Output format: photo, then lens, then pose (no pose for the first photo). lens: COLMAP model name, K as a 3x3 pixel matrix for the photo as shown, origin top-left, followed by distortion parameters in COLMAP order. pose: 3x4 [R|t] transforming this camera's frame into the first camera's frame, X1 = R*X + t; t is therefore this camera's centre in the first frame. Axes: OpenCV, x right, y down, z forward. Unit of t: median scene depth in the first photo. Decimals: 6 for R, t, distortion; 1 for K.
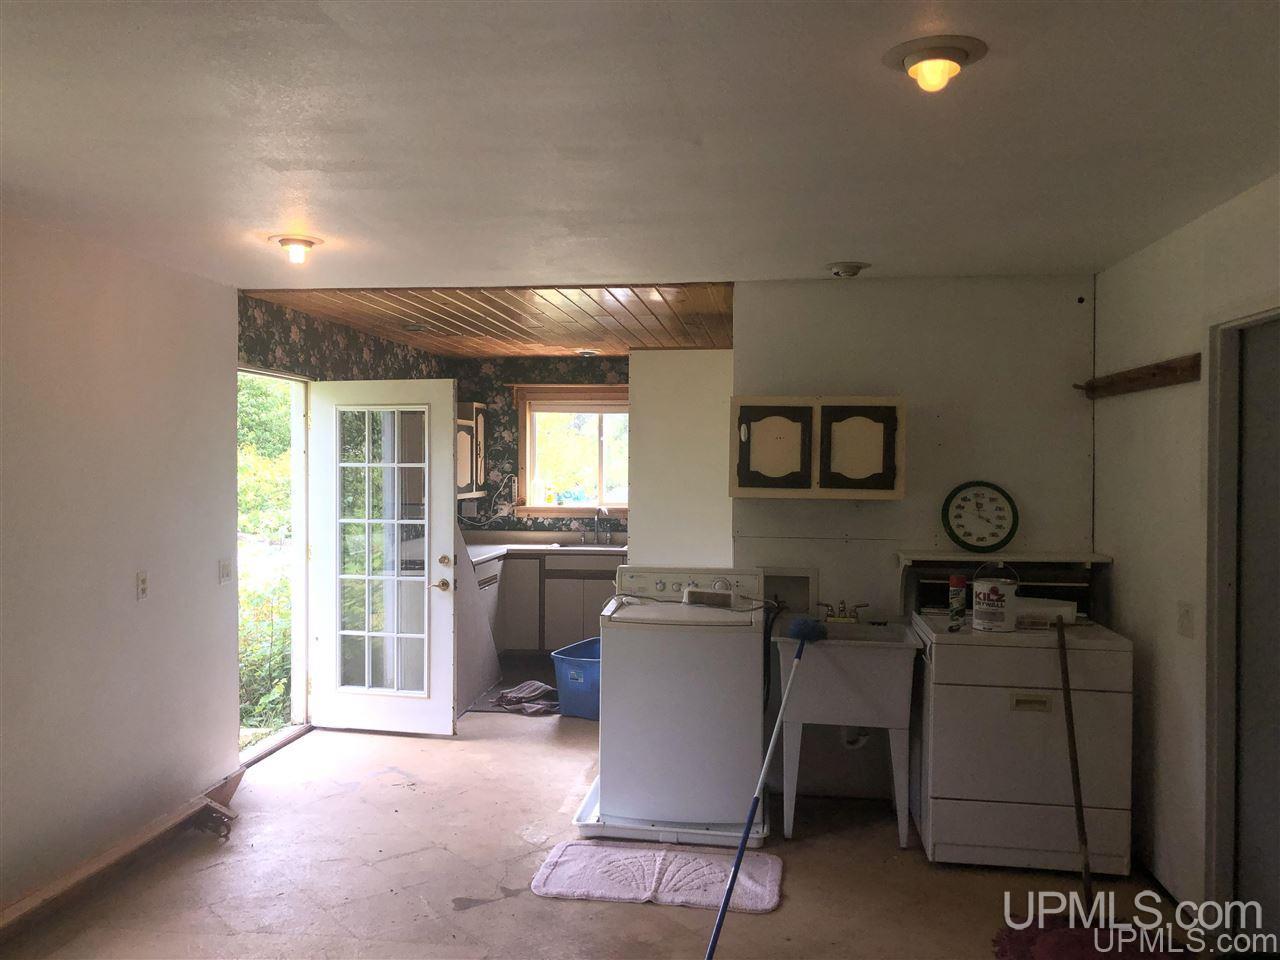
lens RADIAL K [[1051.1, 0, 637.5], [0, 1051.1, 474.3], [0, 0, 1]] dist [0.043920, -0.040229]
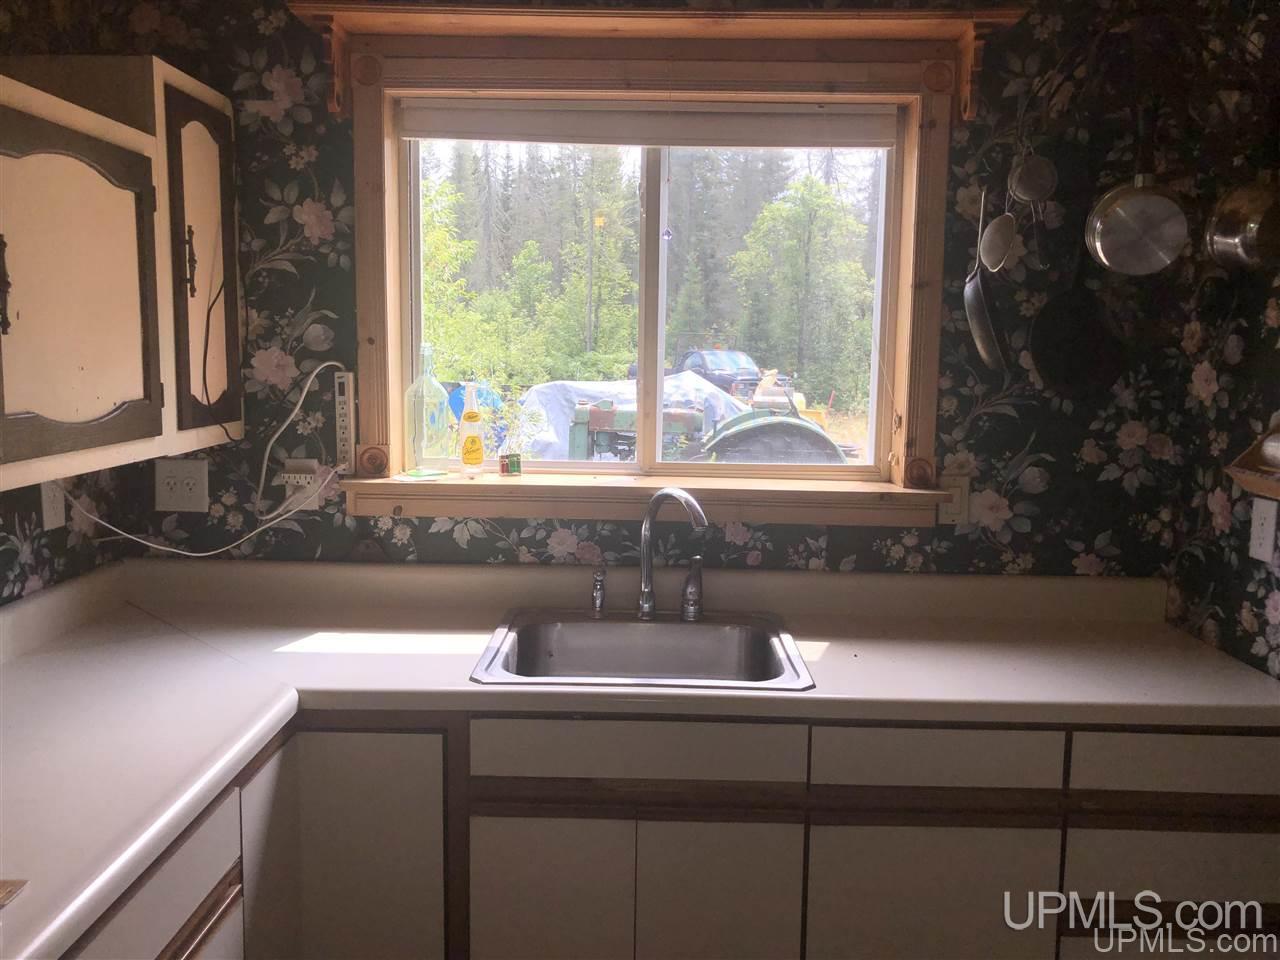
lens RADIAL K [[1051.1, 0, 635.0], [0, 1051.1, 470.1], [0, 0, 1]] dist [0.043920, -0.040229]
pose [[0.994316, -0.001949, 0.106452, -0.112827], [-0.009177, 0.994542, 0.103931, -0.001927], [-0.106074, -0.104317, 0.988871, 1.147174]]
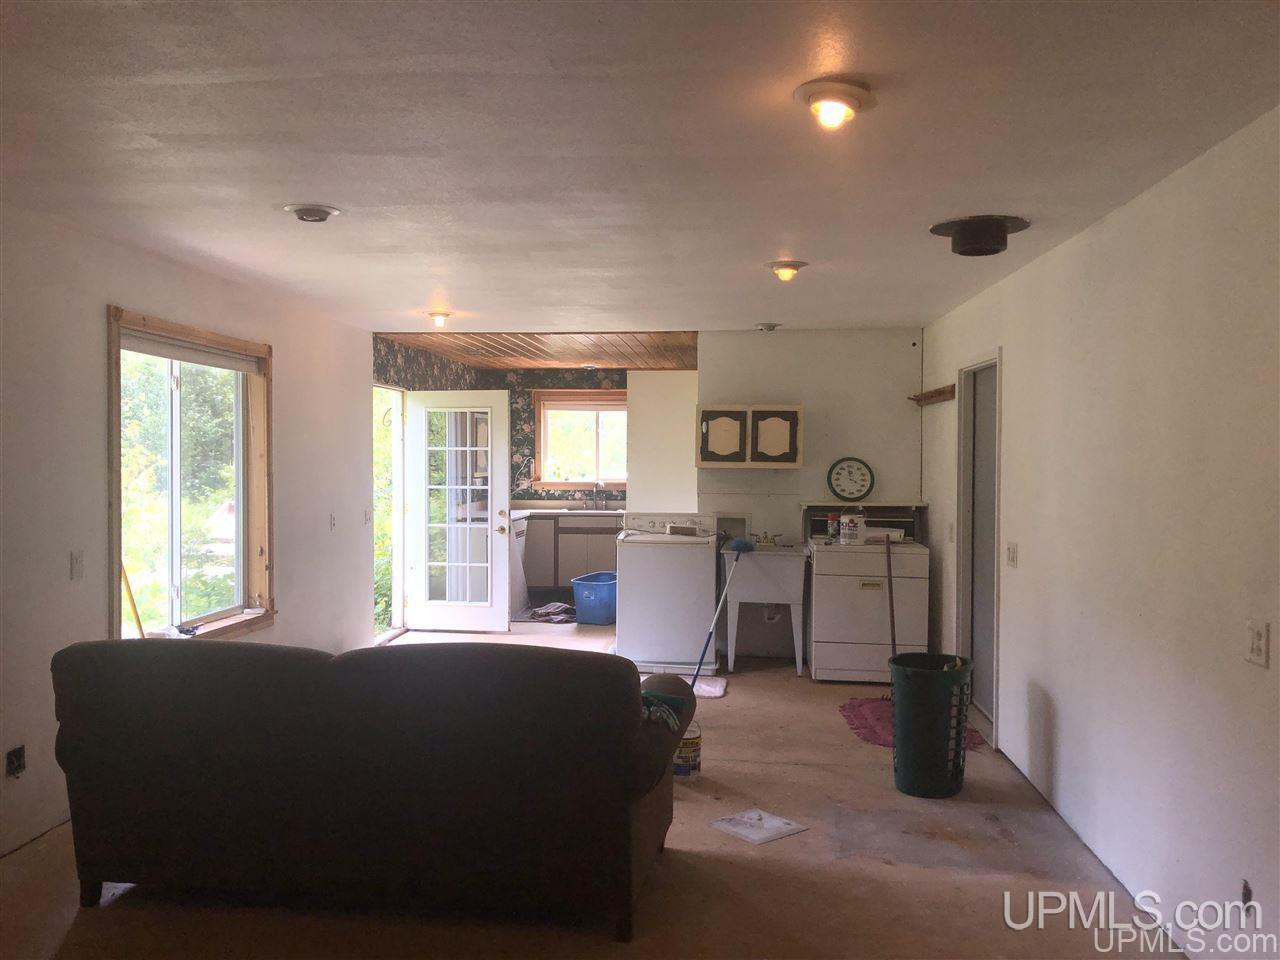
lens RADIAL K [[1051.1, 0, 636.4], [0, 1051.1, 484.8], [0, 0, 1]] dist [0.043920, -0.040229]
pose [[0.999413, -0.001647, 0.034205, -0.050304], [0.000990, 0.999815, 0.019218, 0.015121], [-0.034230, -0.019173, 0.999230, -0.524305]]
